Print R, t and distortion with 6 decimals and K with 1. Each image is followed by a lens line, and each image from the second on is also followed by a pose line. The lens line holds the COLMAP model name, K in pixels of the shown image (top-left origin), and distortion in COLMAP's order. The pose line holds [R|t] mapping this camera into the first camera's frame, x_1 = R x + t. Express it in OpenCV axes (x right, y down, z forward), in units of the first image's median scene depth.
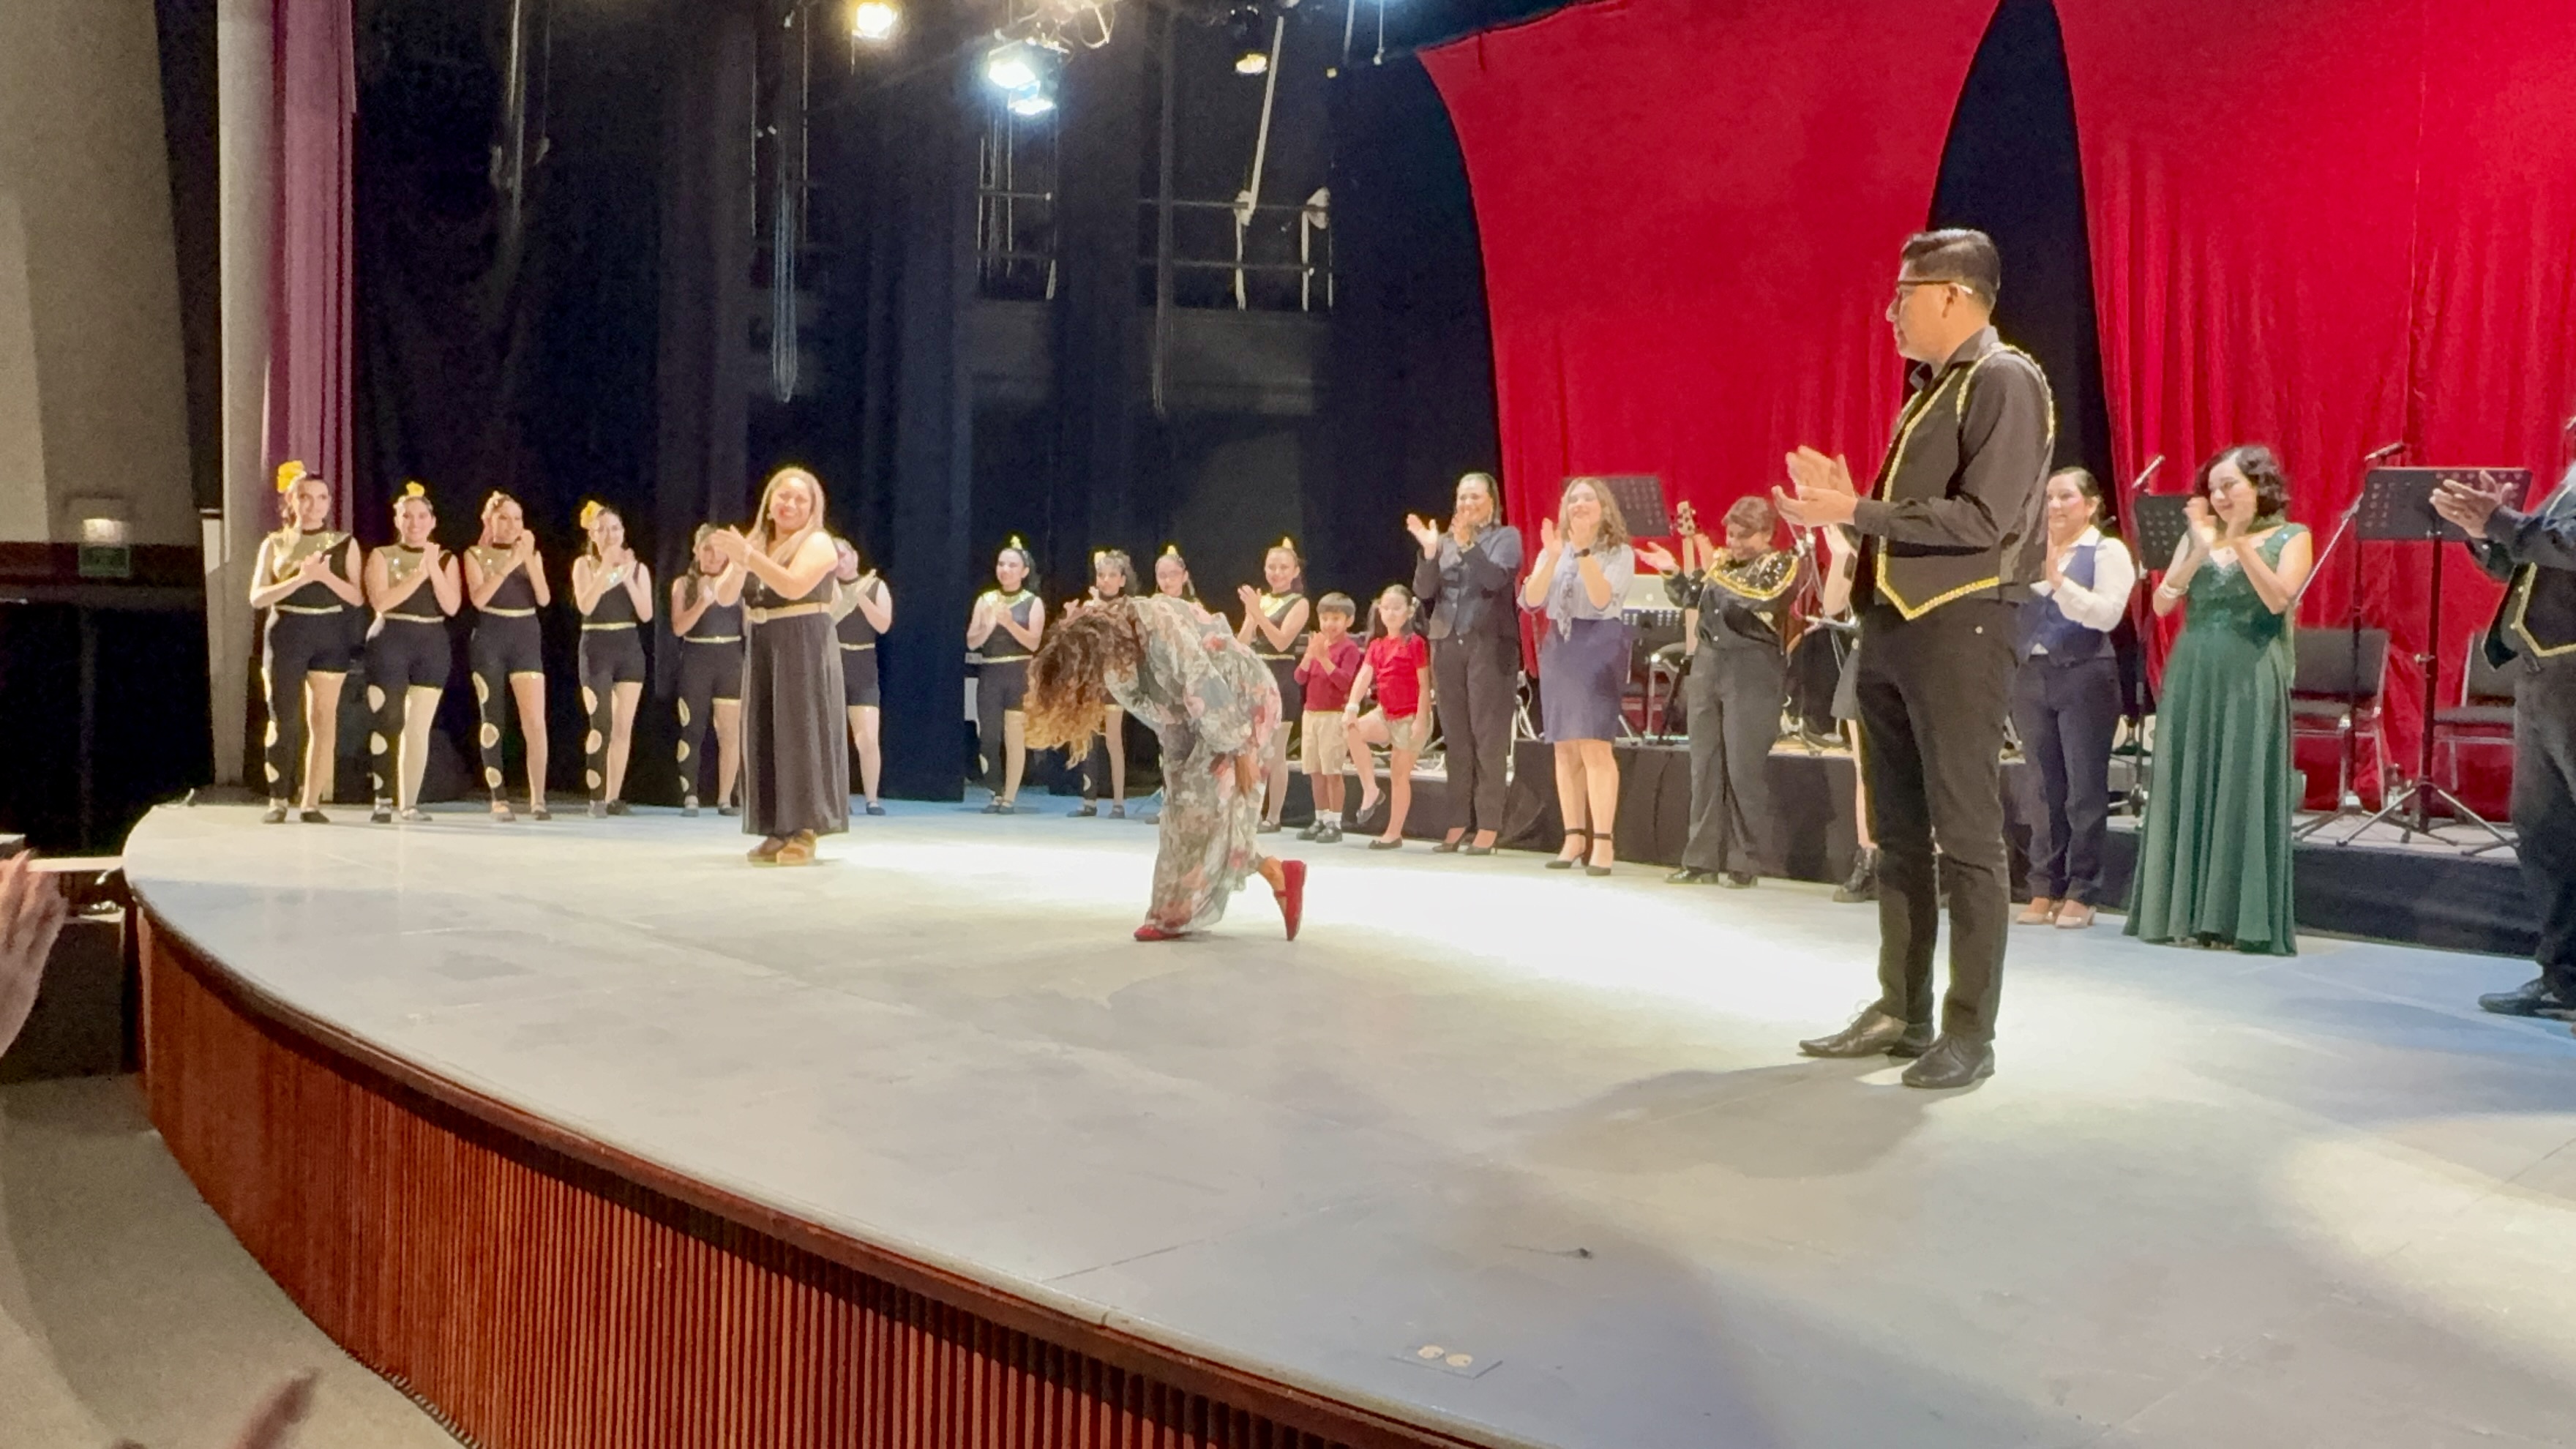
lens RADIAL K [[1969.4, 0, 1288.0], [0, 1969.4, 724.5], [0, 0, 1]] dist [-0.001664, -0.000630]
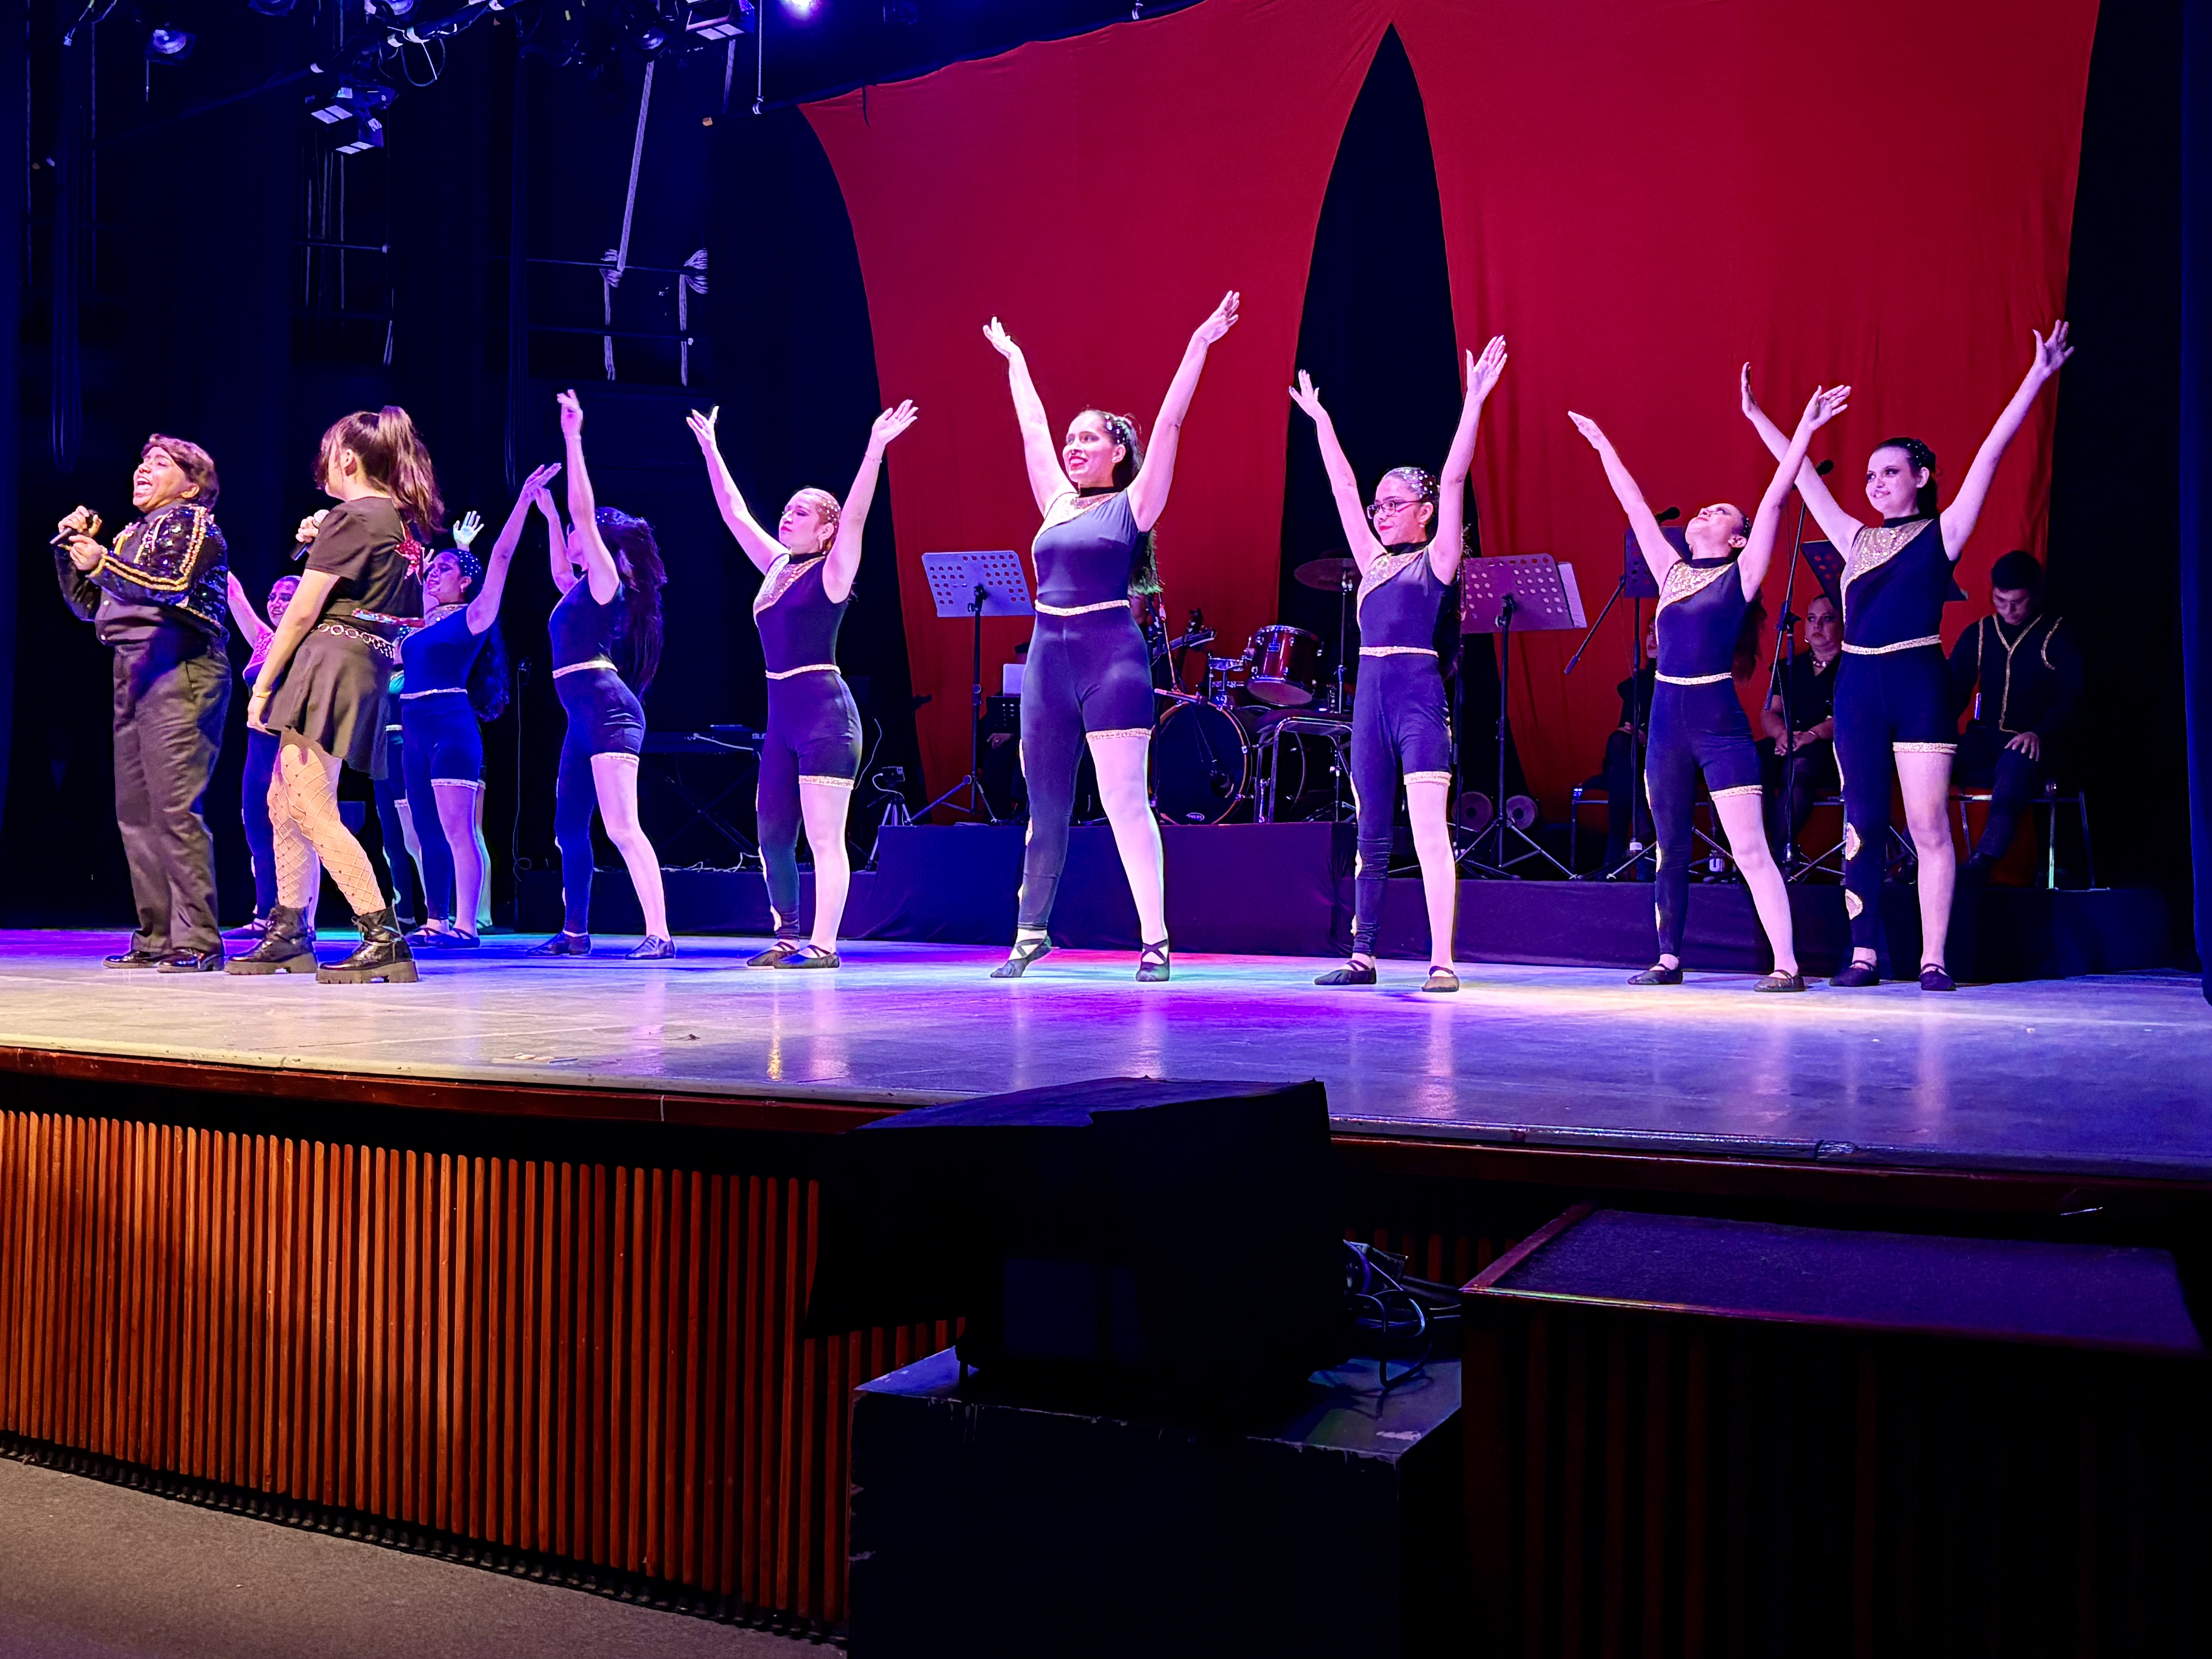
lens RADIAL K [[2352.9, 0, 1106.0], [0, 2352.9, 829.5], [0, 0, 1]] dist [0.012505, -0.011790]
pose [[0.987025, -0.009346, 0.160295, 0.053570], [0.014076, 0.999498, -0.028395, 0.054222], [-0.159949, 0.030282, 0.986661, -0.173689]]
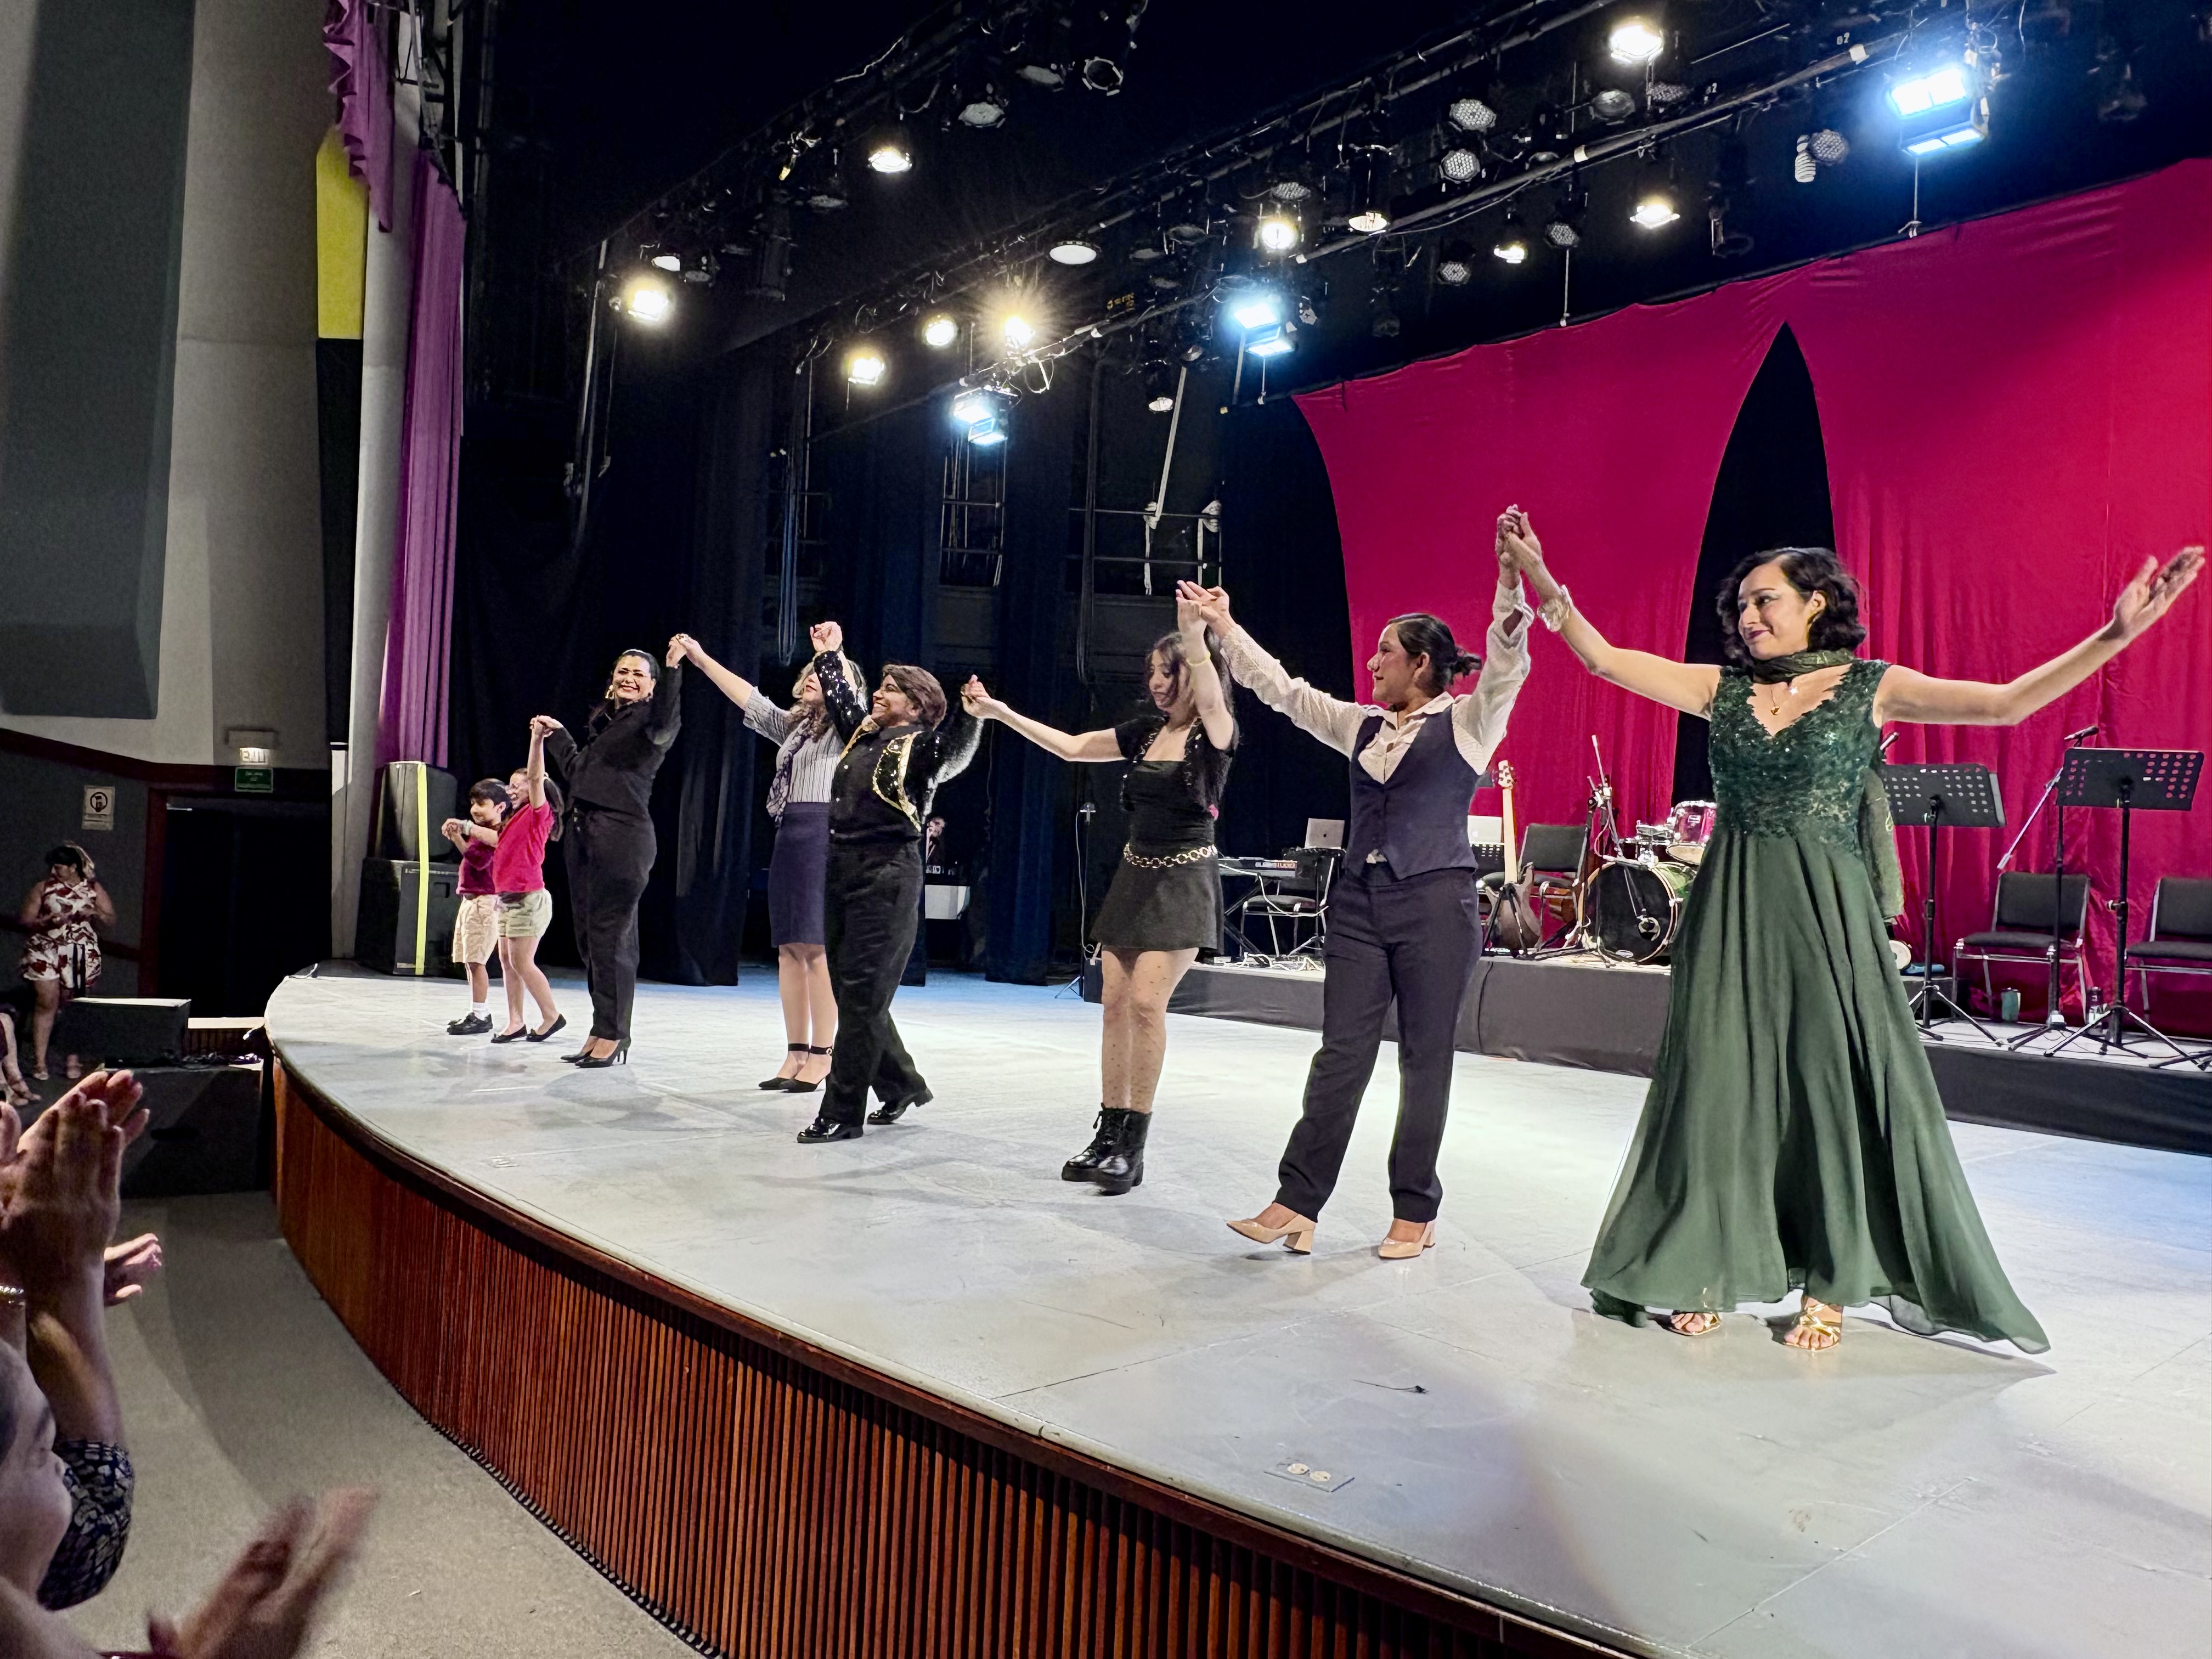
lens RADIAL K [[1599.6, 0, 1106.0], [0, 1599.6, 829.5], [0, 0, 1]] dist [-0.001481, -0.001475]
pose [[0.998783, 0.019387, -0.045355, -0.003177], [-0.021947, 0.998153, -0.056643, -0.008186], [0.044173, 0.057569, 0.997364, -0.015038]]
